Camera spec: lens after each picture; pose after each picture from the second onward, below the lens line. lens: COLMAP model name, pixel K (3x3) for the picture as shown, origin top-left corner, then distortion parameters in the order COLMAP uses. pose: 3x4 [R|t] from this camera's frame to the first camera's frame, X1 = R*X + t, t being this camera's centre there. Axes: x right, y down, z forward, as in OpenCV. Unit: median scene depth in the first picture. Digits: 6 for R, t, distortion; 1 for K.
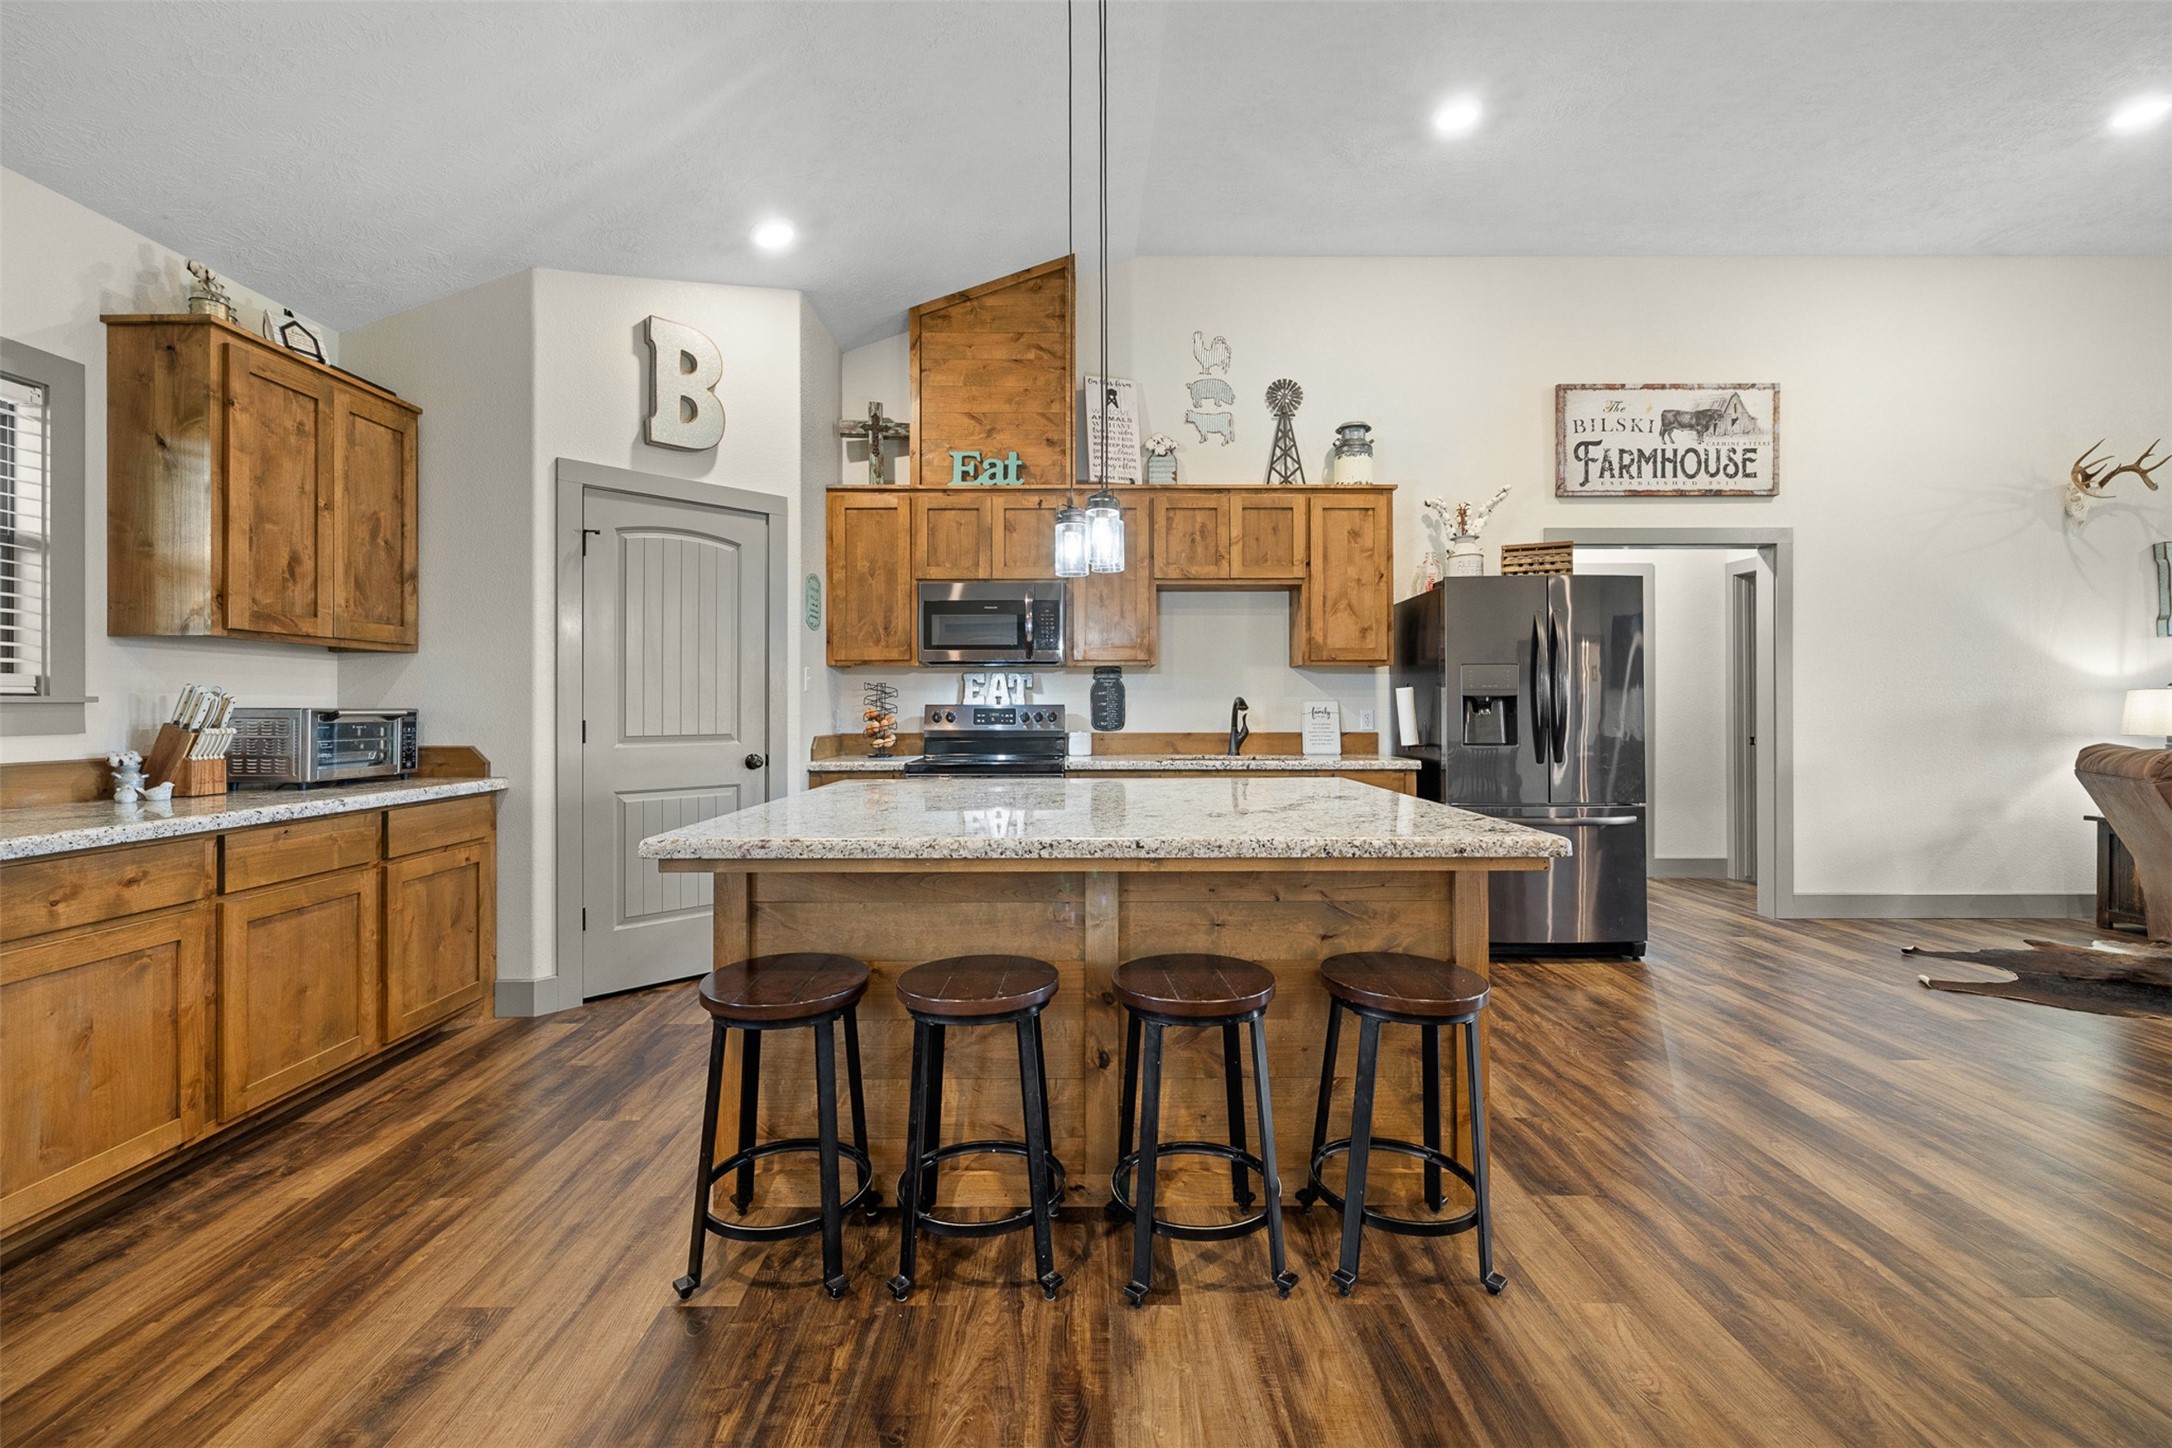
lens RADIAL K [[918.0, 0, 1083.1], [0, 918.0, 702.8], [0, 0, 1]] dist [0.001215, 0.000585]
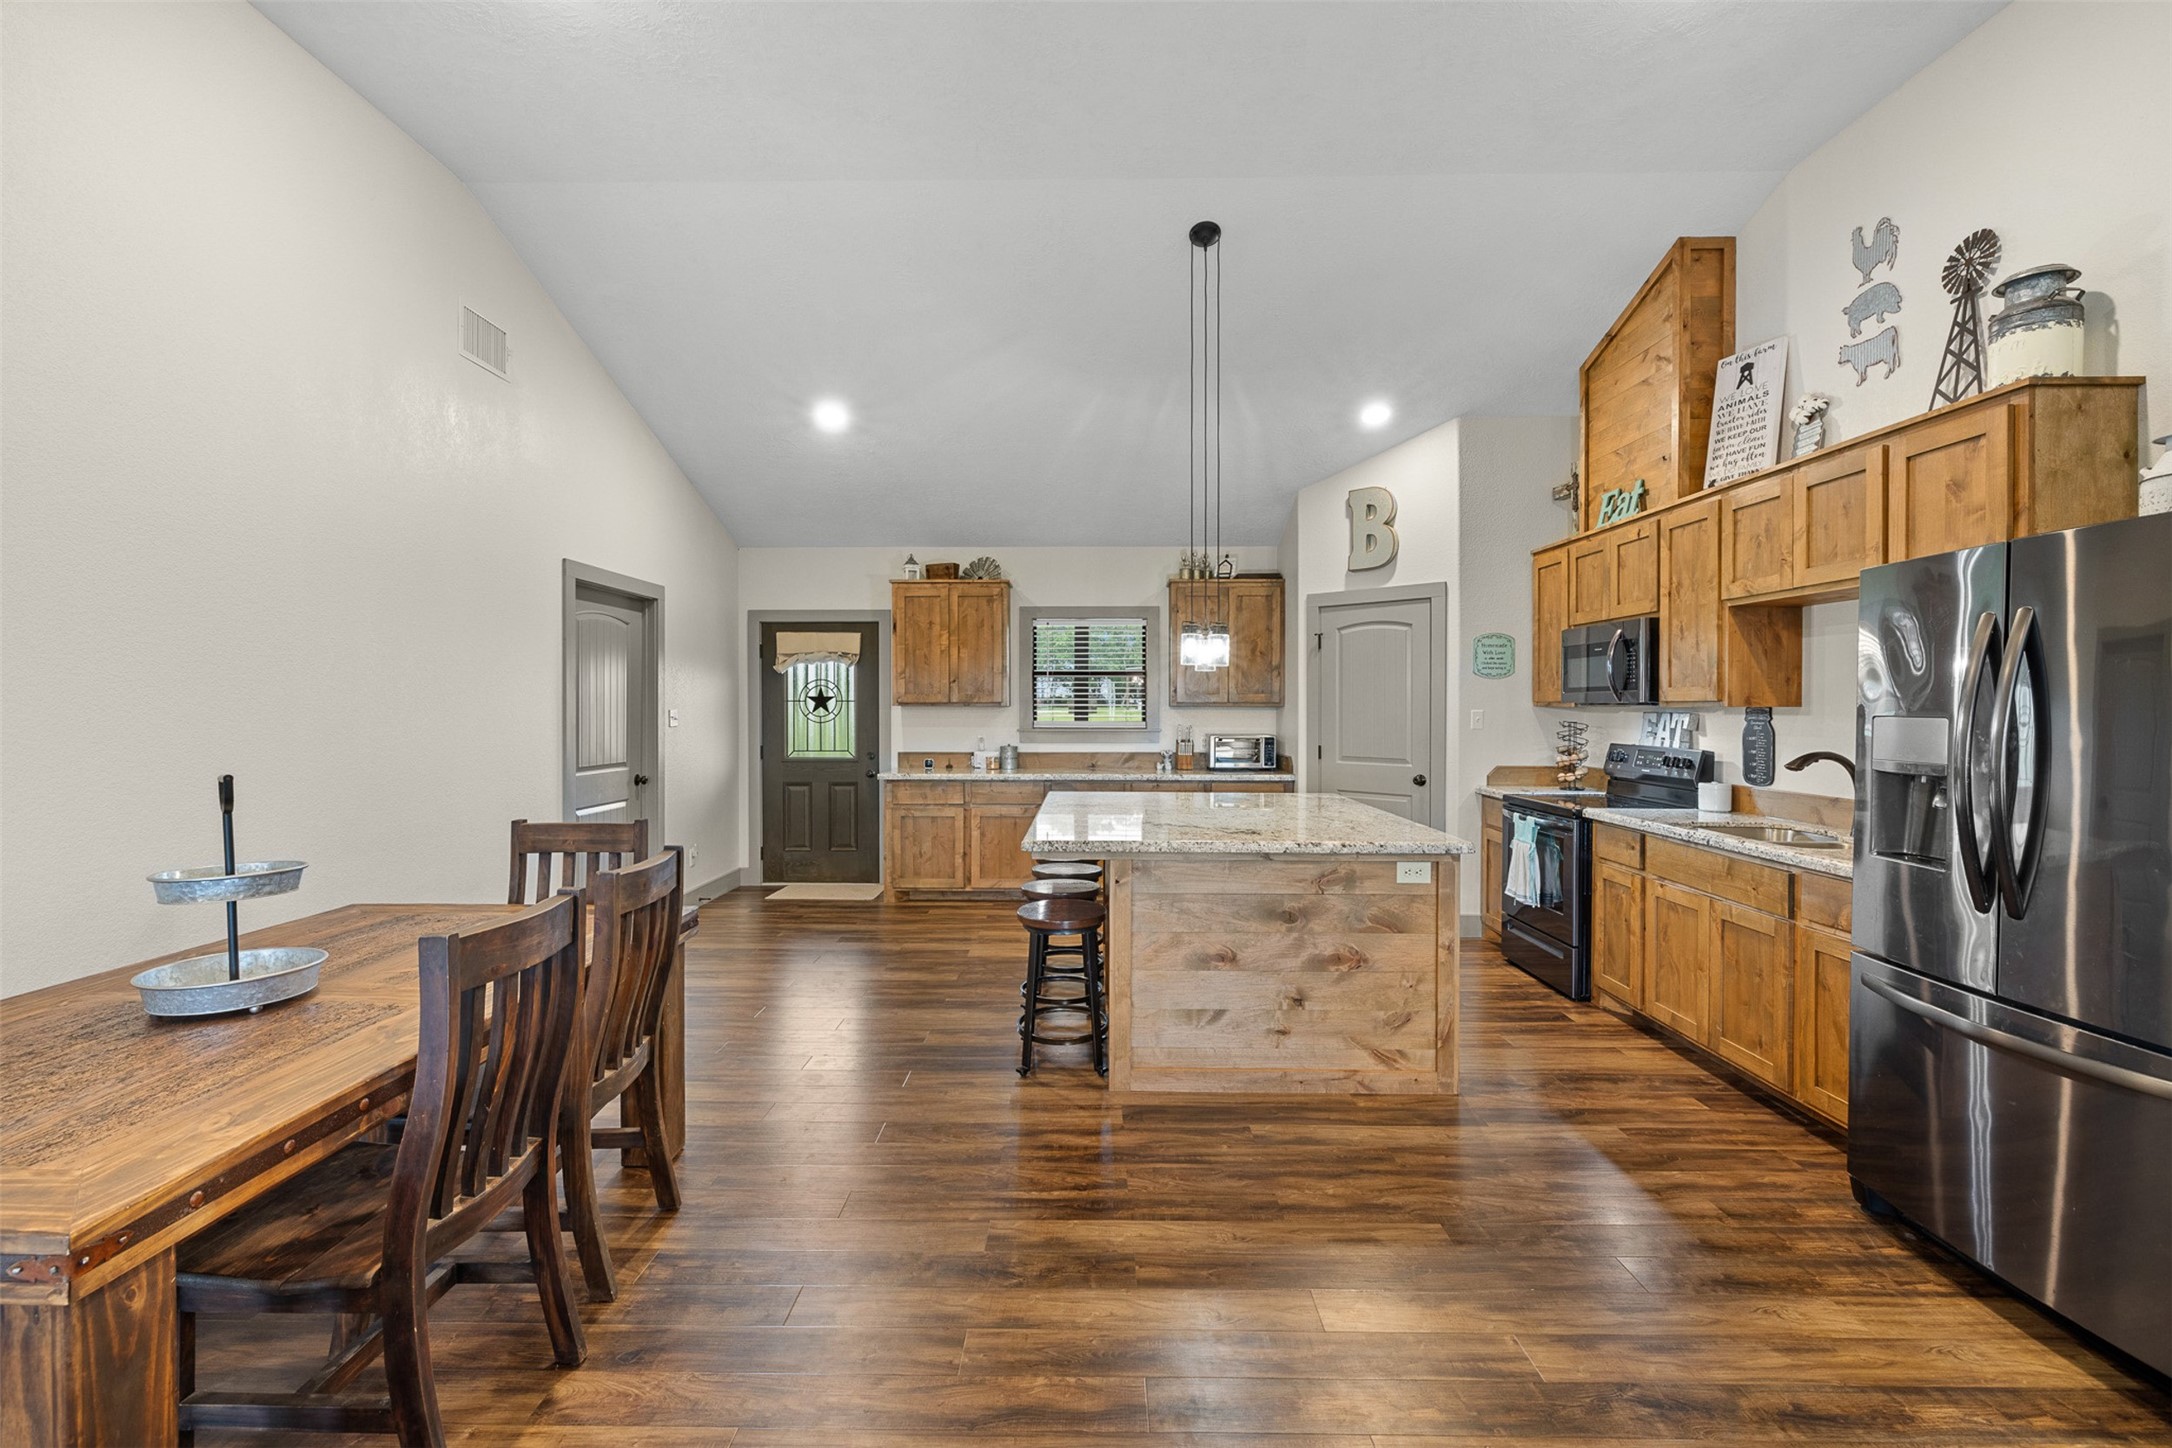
lens RADIAL K [[918.0, 0, 1078.1], [0, 918.0, 714.6], [0, 0, 1]] dist [0.001215, 0.000585]
pose [[-0.016265, 0.012602, -0.999788, 0.876190], [0.003578, 0.999915, 0.012546, -0.045588], [0.999861, -0.003373, -0.016308, 0.433955]]
